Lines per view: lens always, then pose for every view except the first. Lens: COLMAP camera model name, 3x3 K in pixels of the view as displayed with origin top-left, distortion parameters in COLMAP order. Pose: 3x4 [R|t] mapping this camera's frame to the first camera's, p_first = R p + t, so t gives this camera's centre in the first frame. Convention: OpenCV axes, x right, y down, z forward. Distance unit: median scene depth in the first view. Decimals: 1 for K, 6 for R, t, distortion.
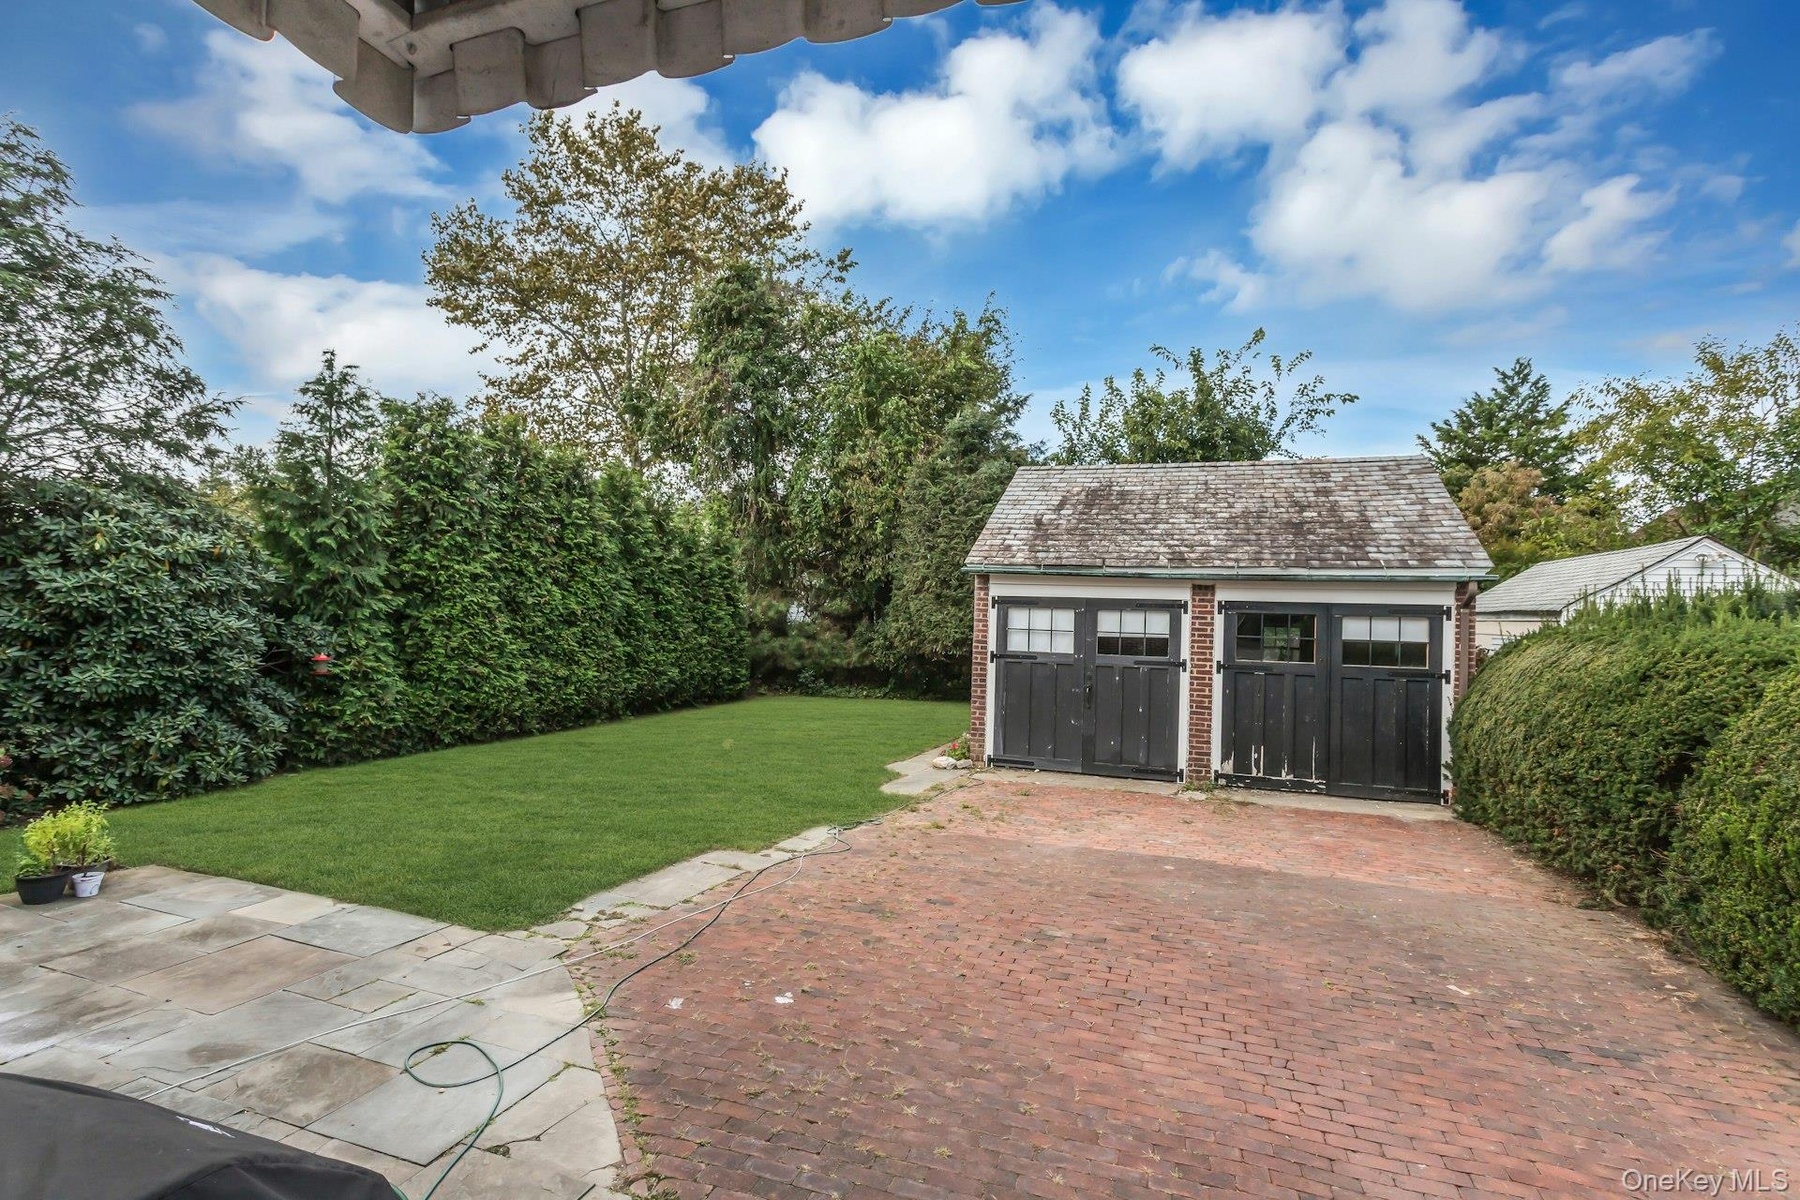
lens RADIAL K [[860.5, 0, 904.8], [0, 860.5, 599.3], [0, 0, 1]] dist [0.003963, 0.000543]
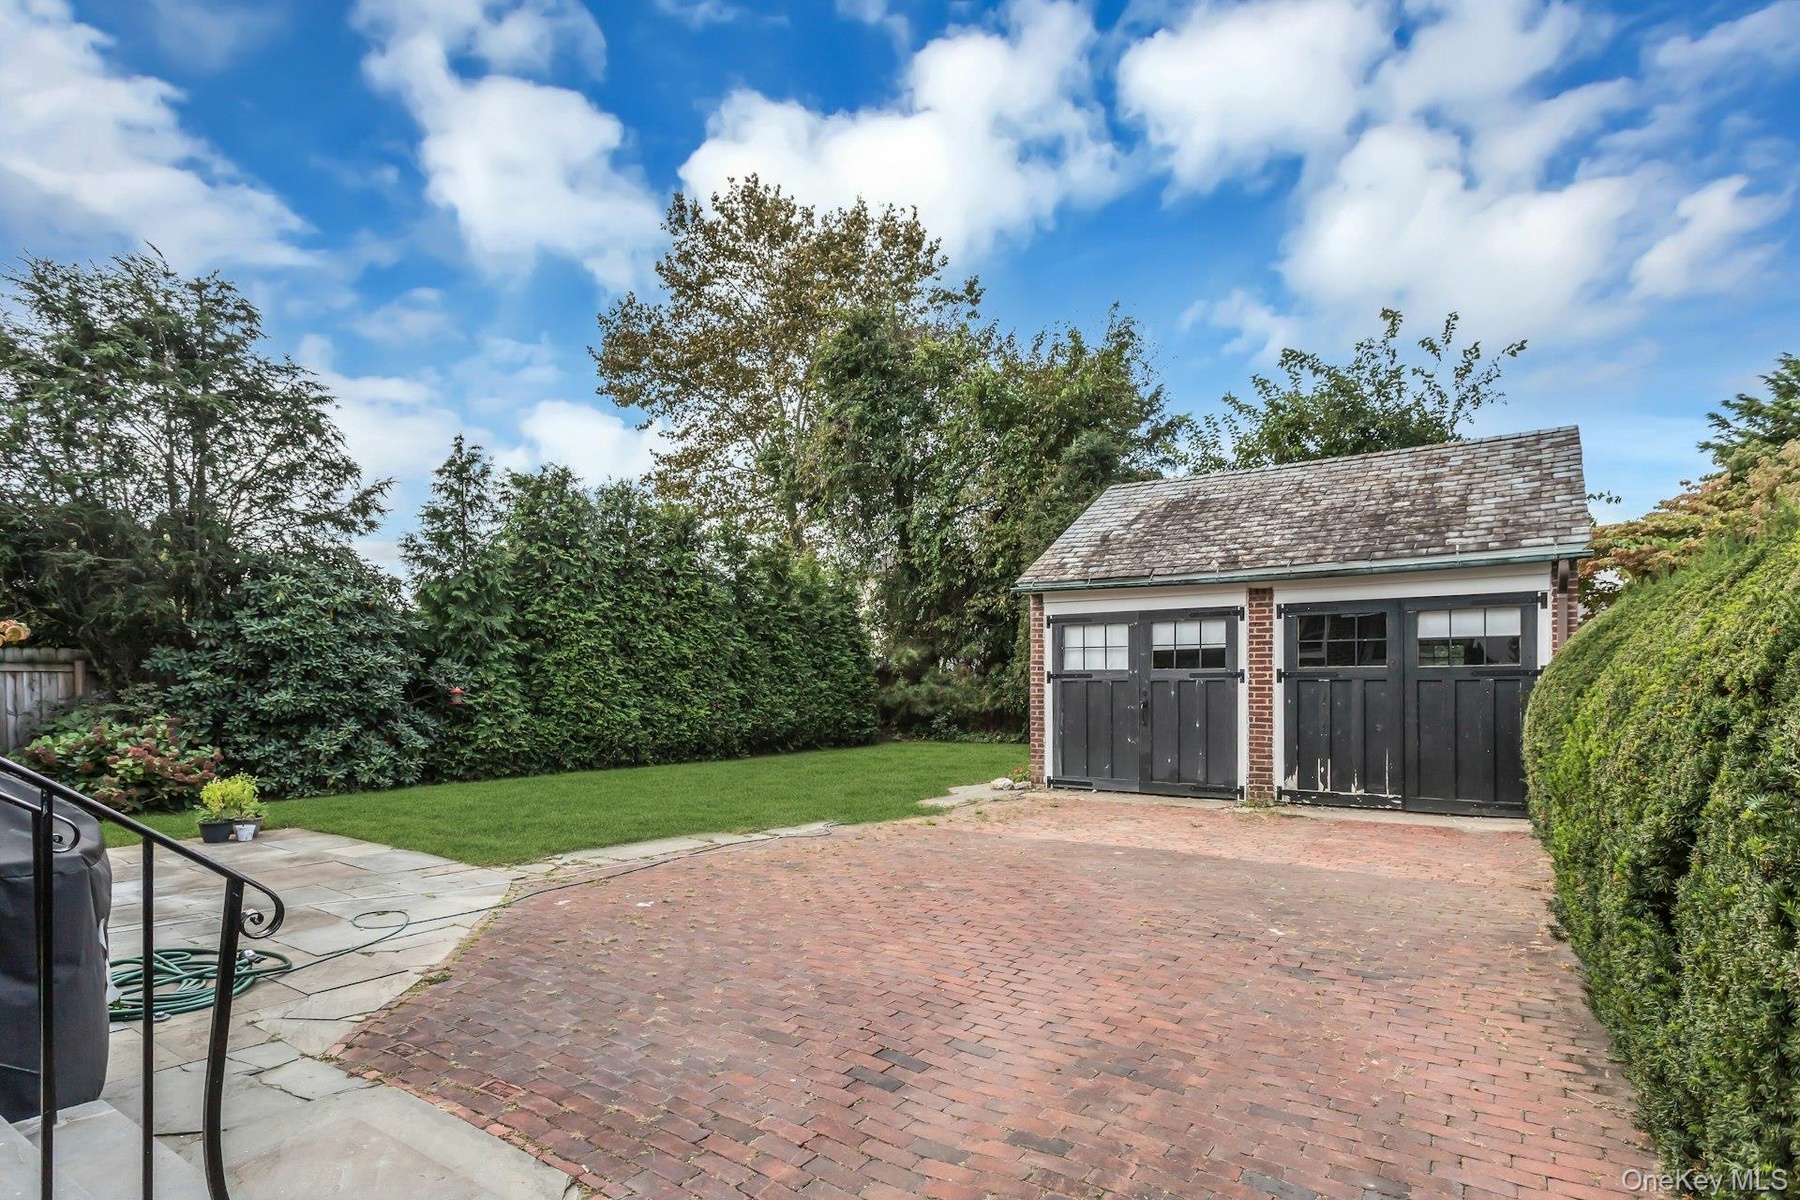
lens RADIAL K [[914.5, 0, 891.4], [0, 914.5, 688.3], [0, 0, 1]] dist [0.004883, 0.000448]
pose [[0.963132, -0.032564, -0.267051, 0.225672], [0.038295, 0.999134, 0.016277, 0.060394], [0.266290, -0.025904, 0.963545, -0.062578]]
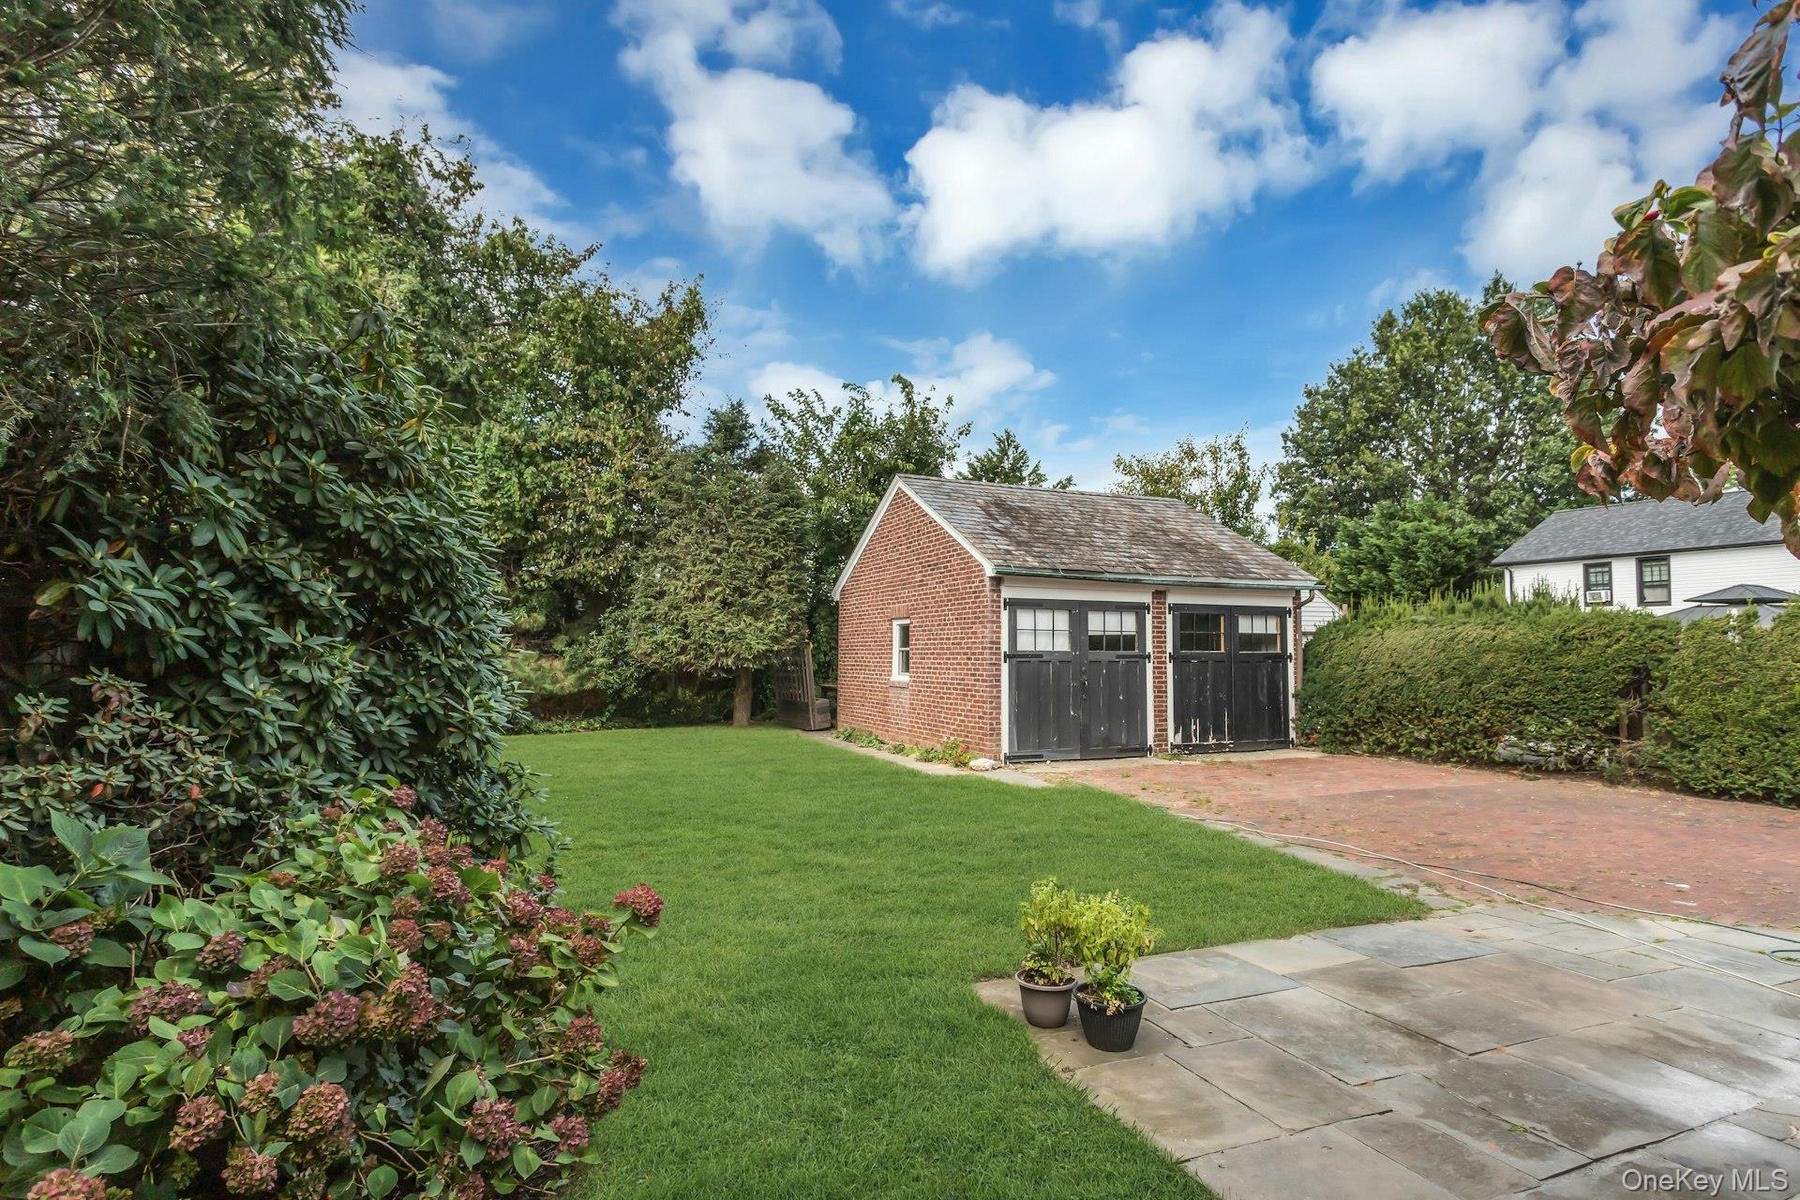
lens RADIAL K [[887.5, 0, 905.2], [0, 887.5, 609.4], [0, 0, 1]] dist [0.001364, 0.000195]
pose [[0.741654, 0.006353, 0.670753, -0.762093], [0.005818, 0.999857, -0.015903, 0.028207], [-0.670757, 0.015697, 0.741511, 0.318331]]
